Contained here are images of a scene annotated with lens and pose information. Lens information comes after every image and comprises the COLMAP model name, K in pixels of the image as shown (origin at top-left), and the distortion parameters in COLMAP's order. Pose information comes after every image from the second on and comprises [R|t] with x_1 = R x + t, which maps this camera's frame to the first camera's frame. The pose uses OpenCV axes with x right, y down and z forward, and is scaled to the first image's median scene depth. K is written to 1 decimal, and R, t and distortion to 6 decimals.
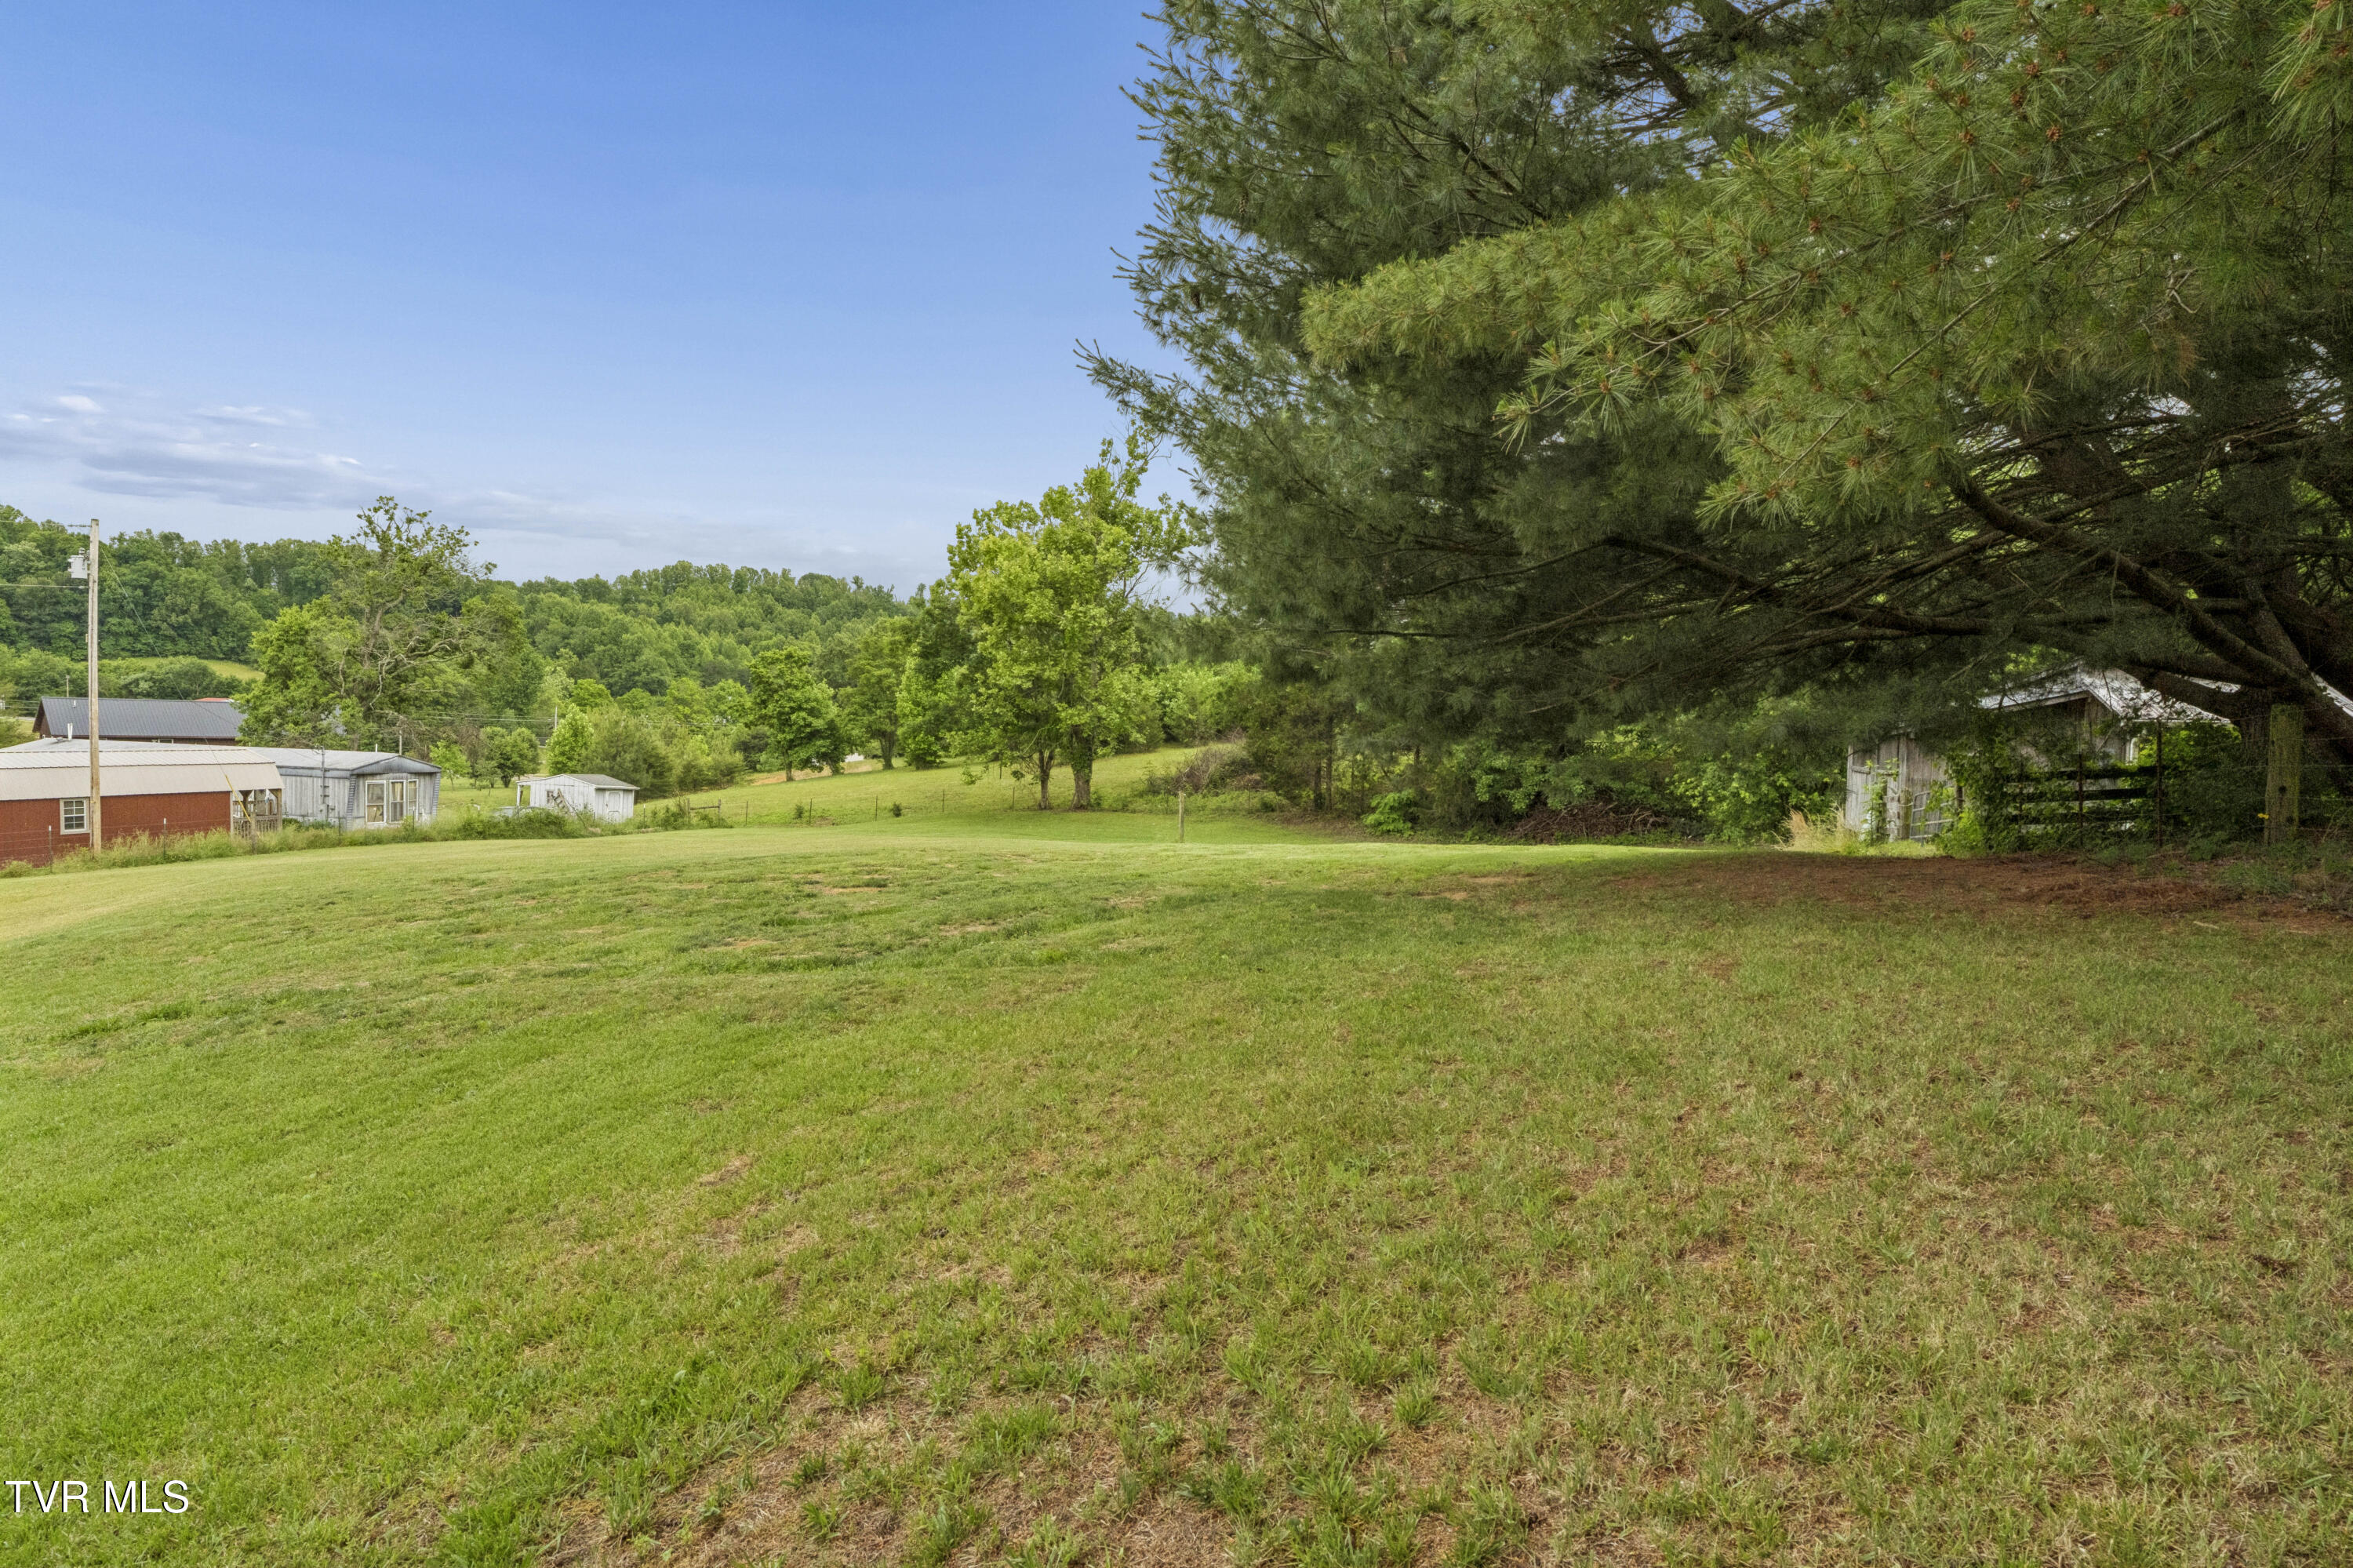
lens RADIAL K [[1386.3, 0, 1172.0], [0, 1386.3, 782.3], [0, 0, 1]] dist [0.000014, -0.000338]
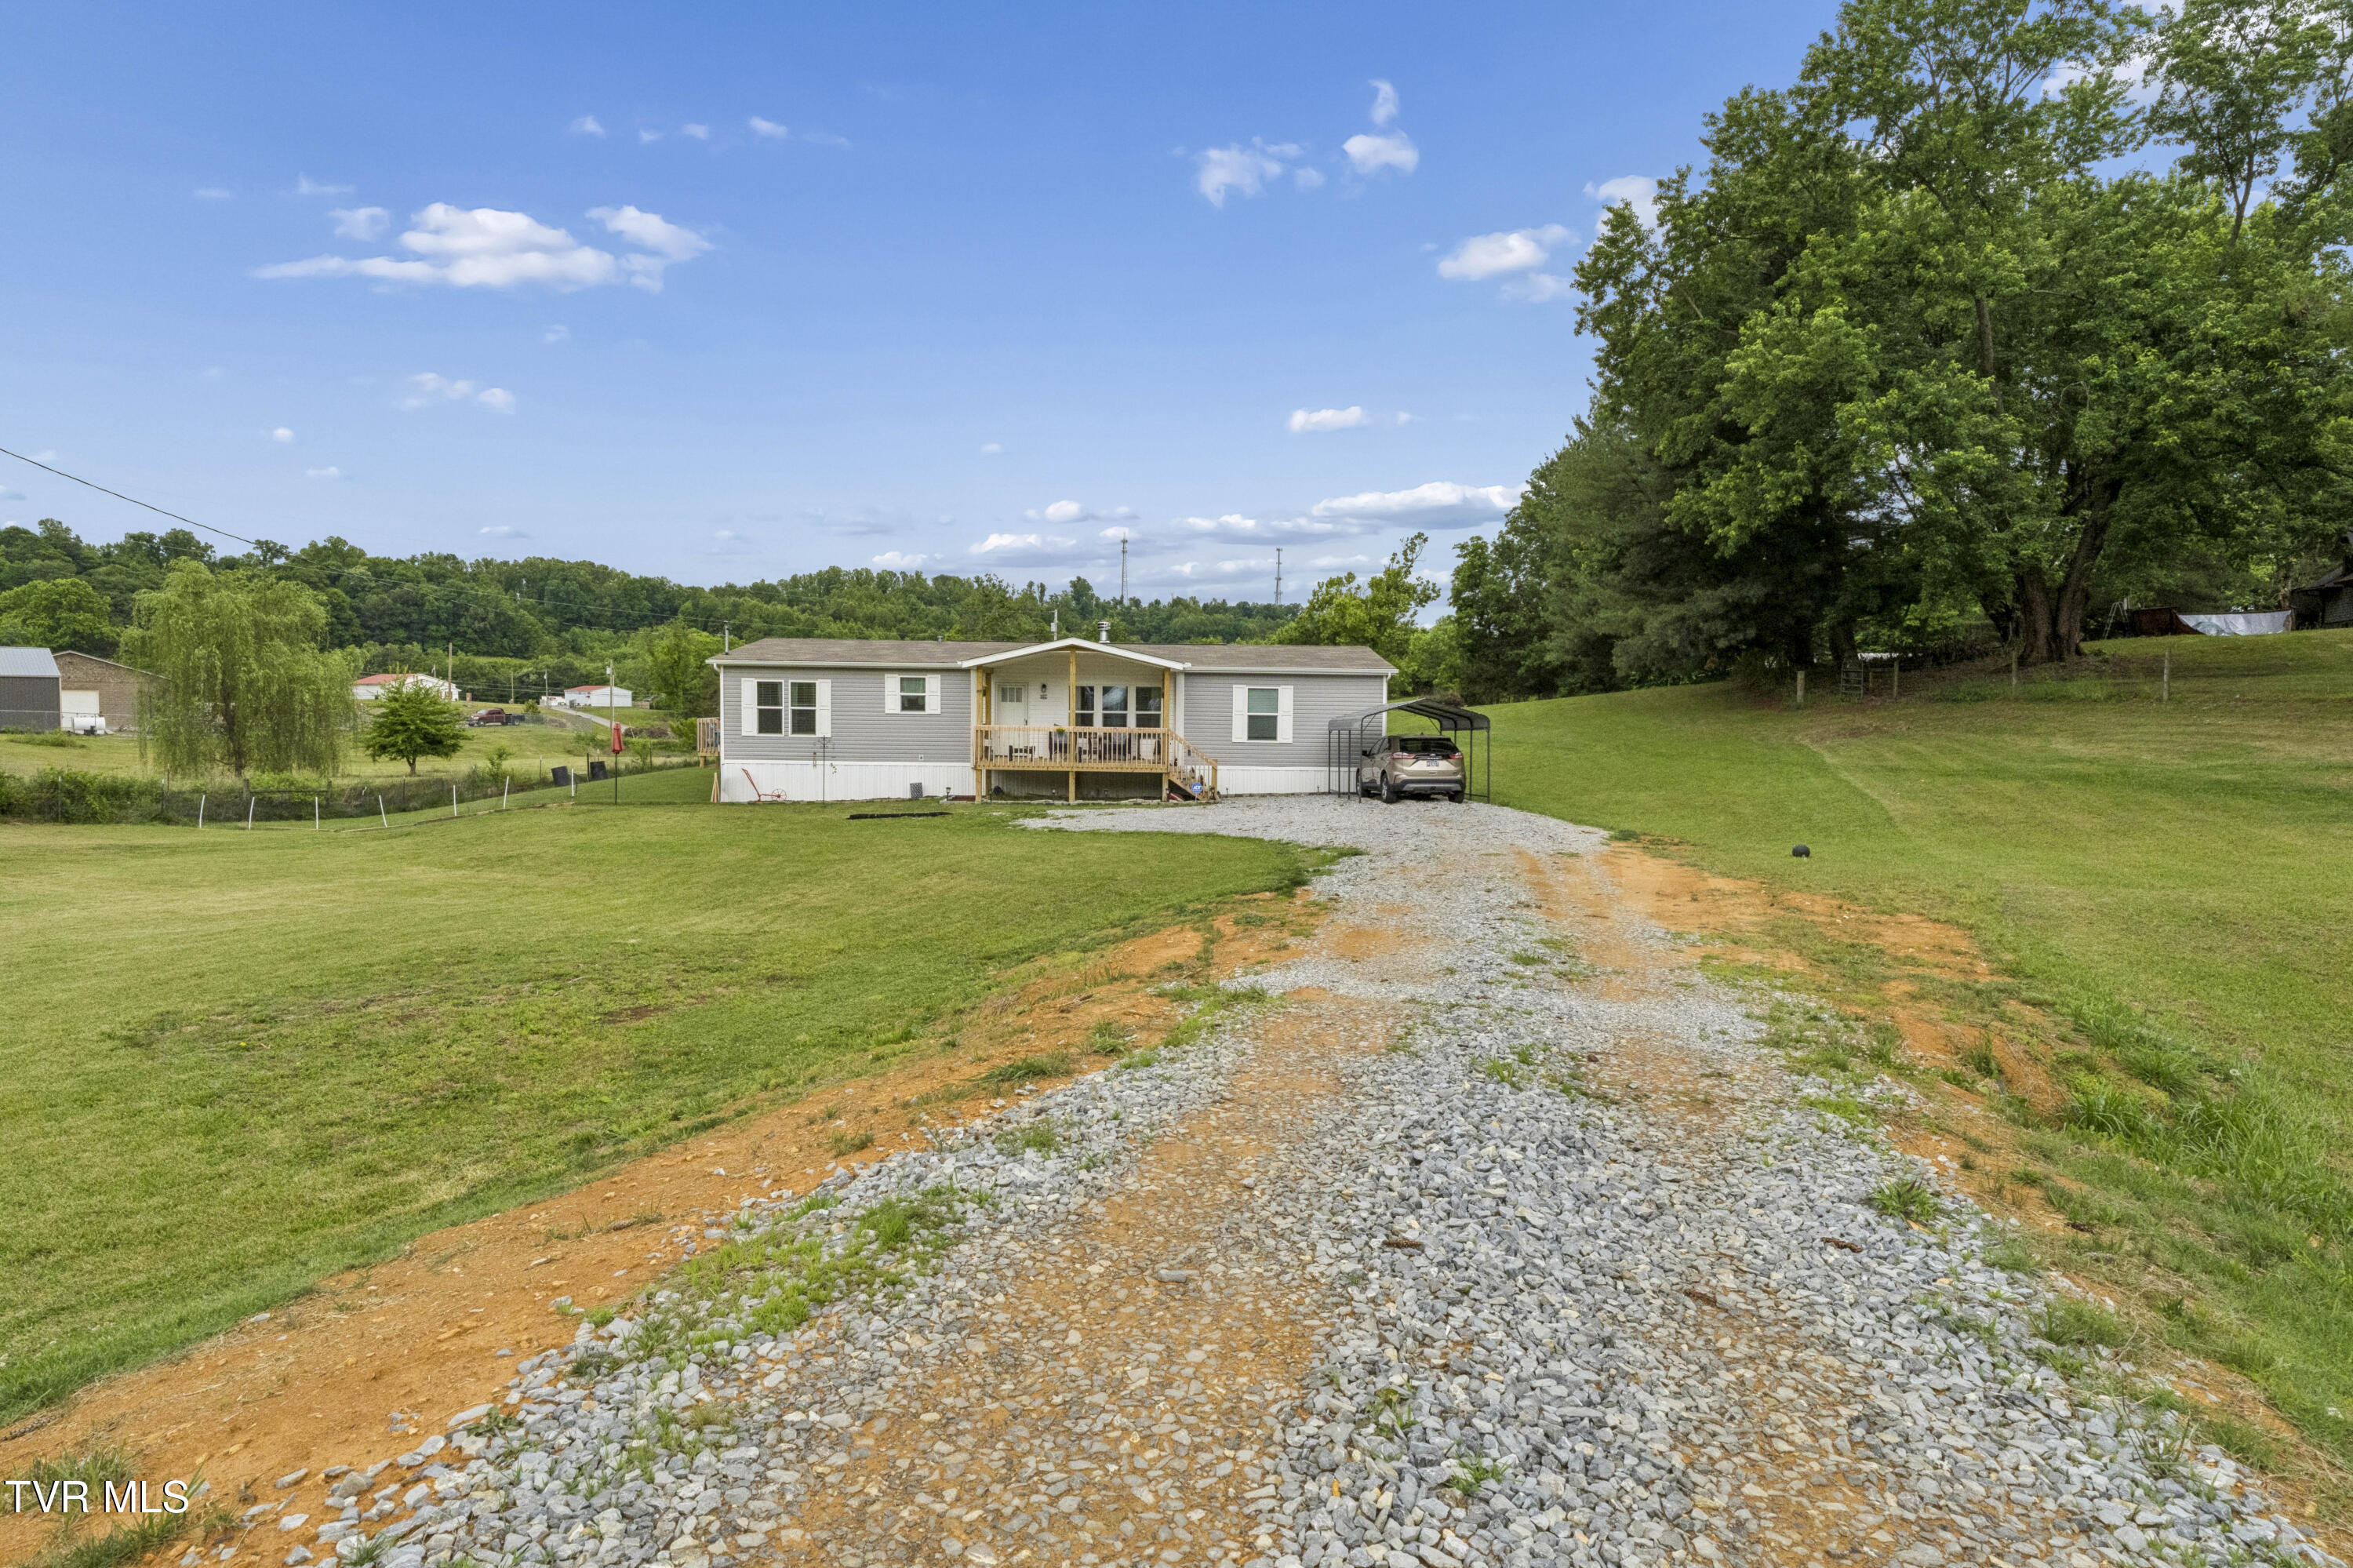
lens RADIAL K [[1241.9, 0, 1185.4], [0, 1241.9, 766.9], [0, 0, 1]] dist [-0.005067, 0.000181]
pose [[0.999315, -0.013757, -0.034352, -0.032442], [0.014179, 0.999827, 0.012078, 0.006429], [0.034180, -0.012556, 0.999337, -0.101128]]
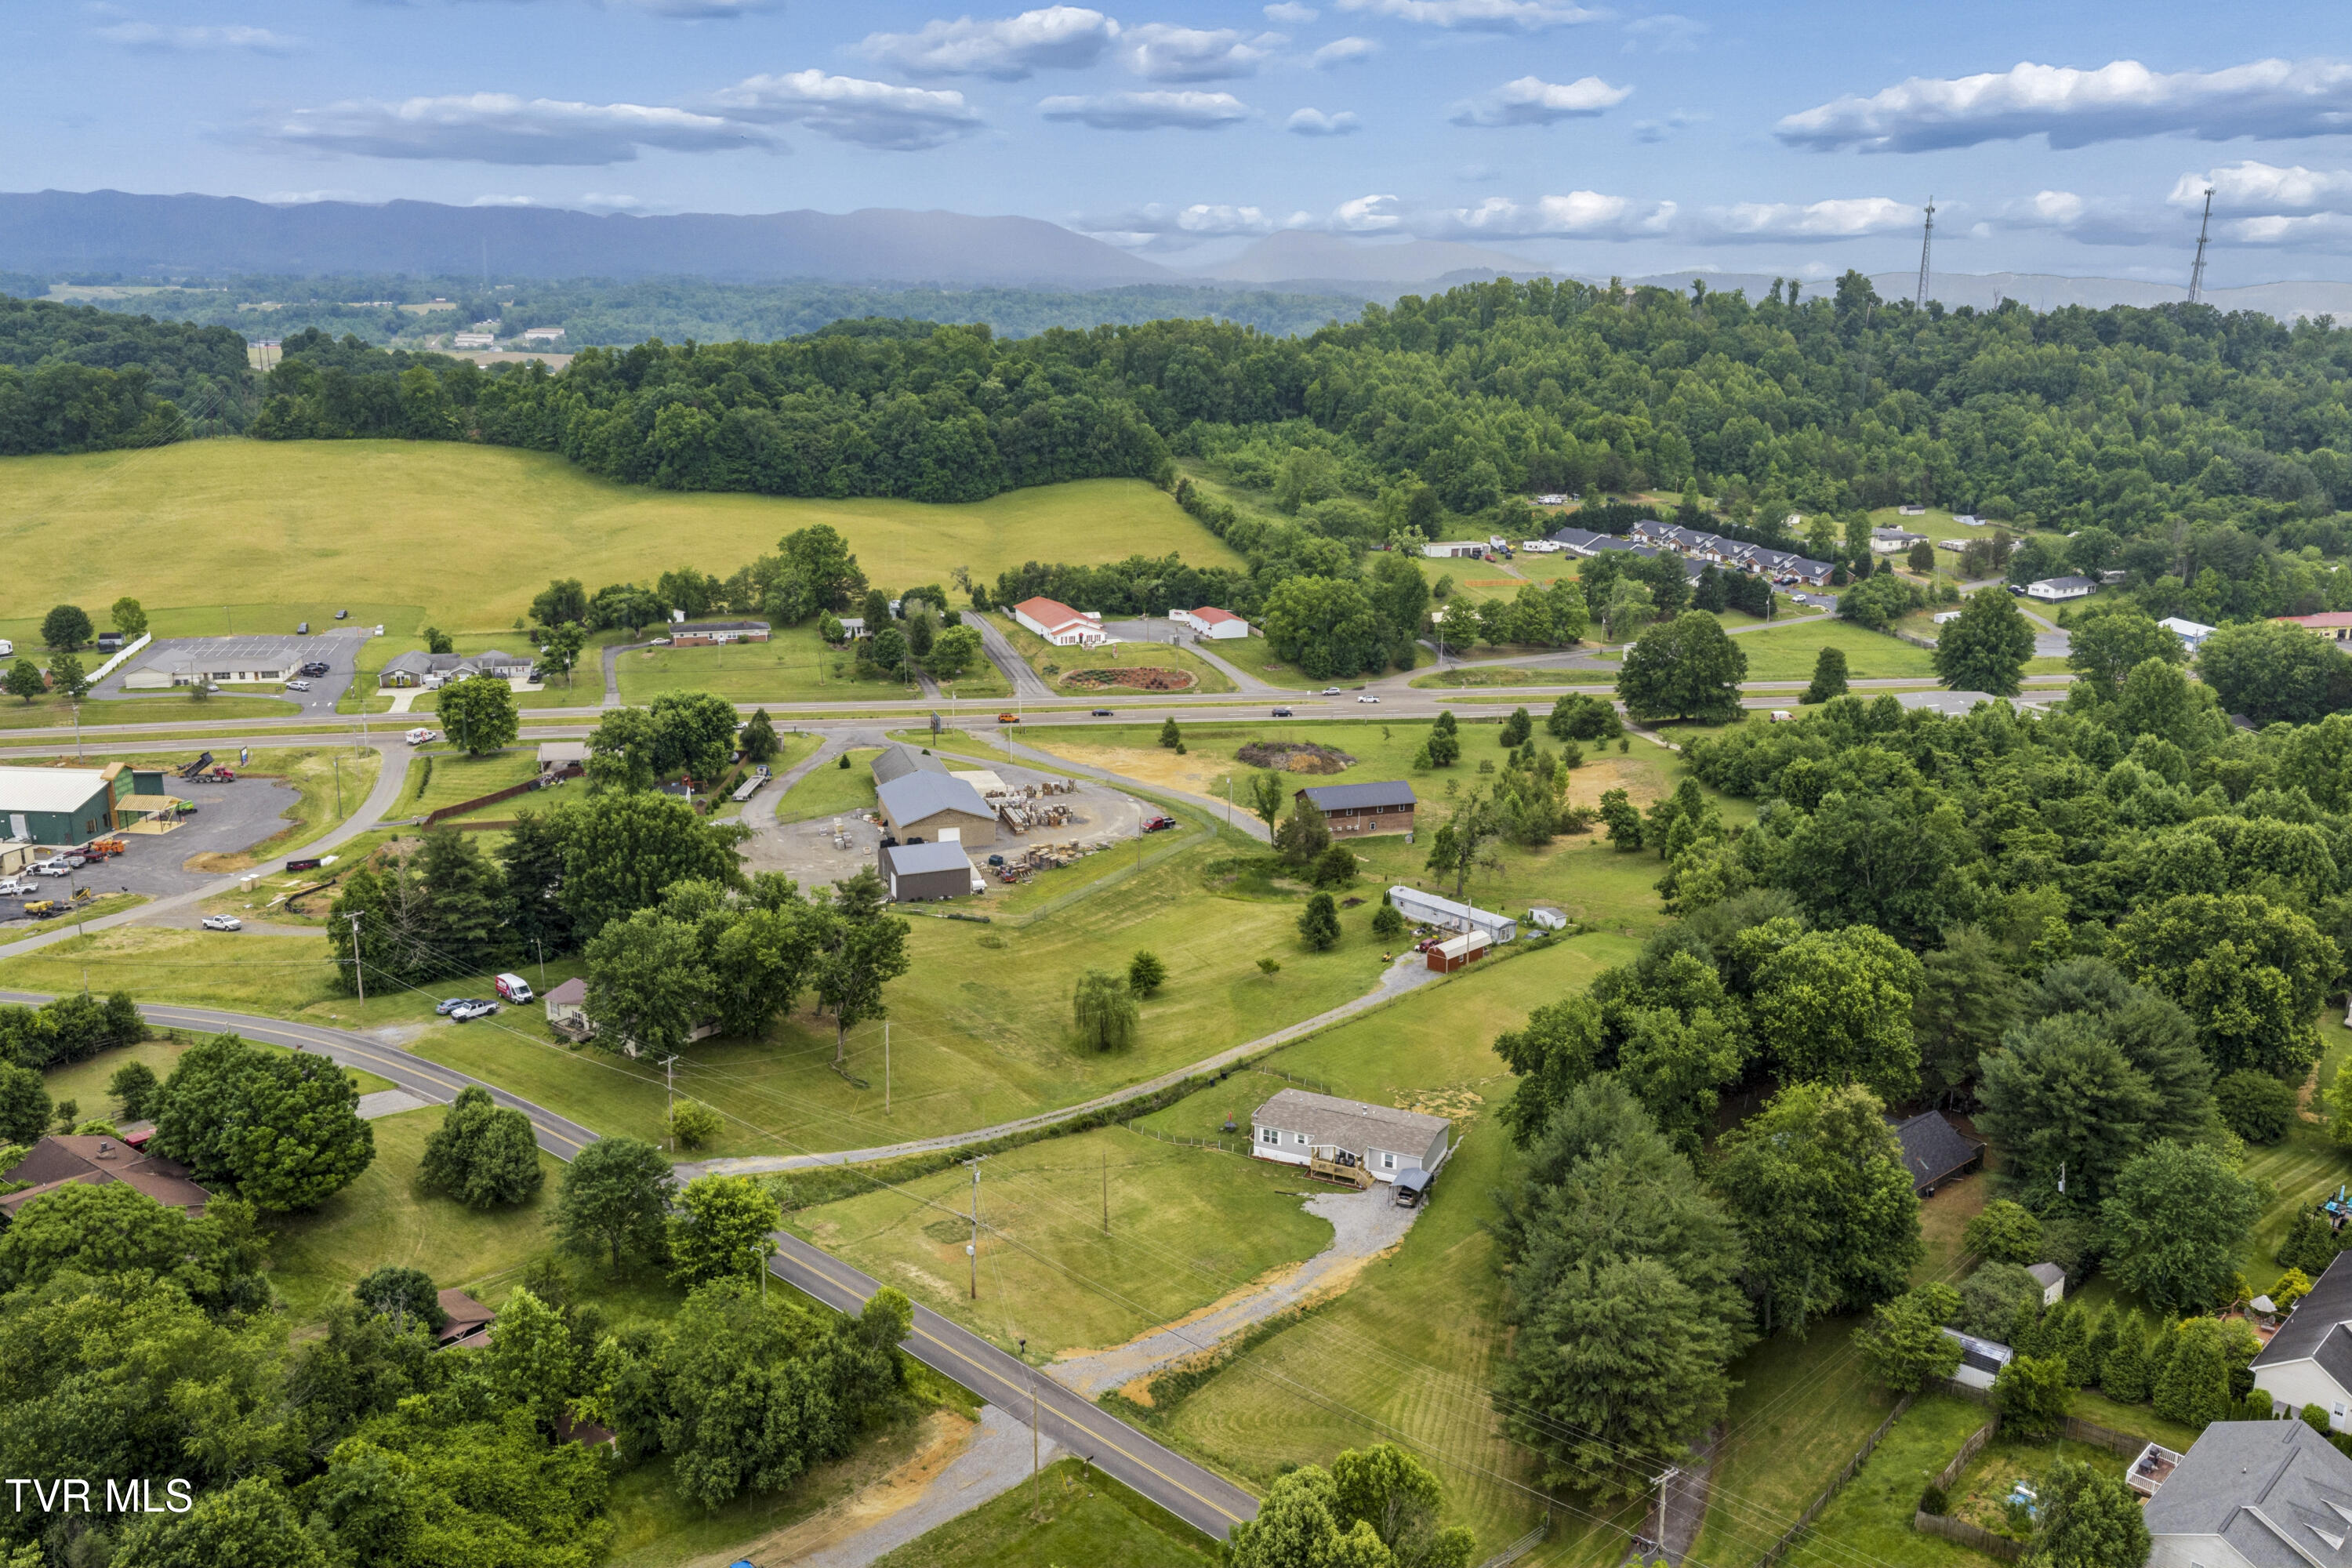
lens RADIAL K [[1828.3, 0, 1176.0], [0, 1828.3, 784.0], [0, 0, 1]] dist [0.002110, 0.001891]
pose [[0.879019, 0.091901, -0.467846, 0.085491], [0.001568, 0.980685, 0.195586, -0.127646], [0.476784, -0.172658, 0.861897, -0.333484]]
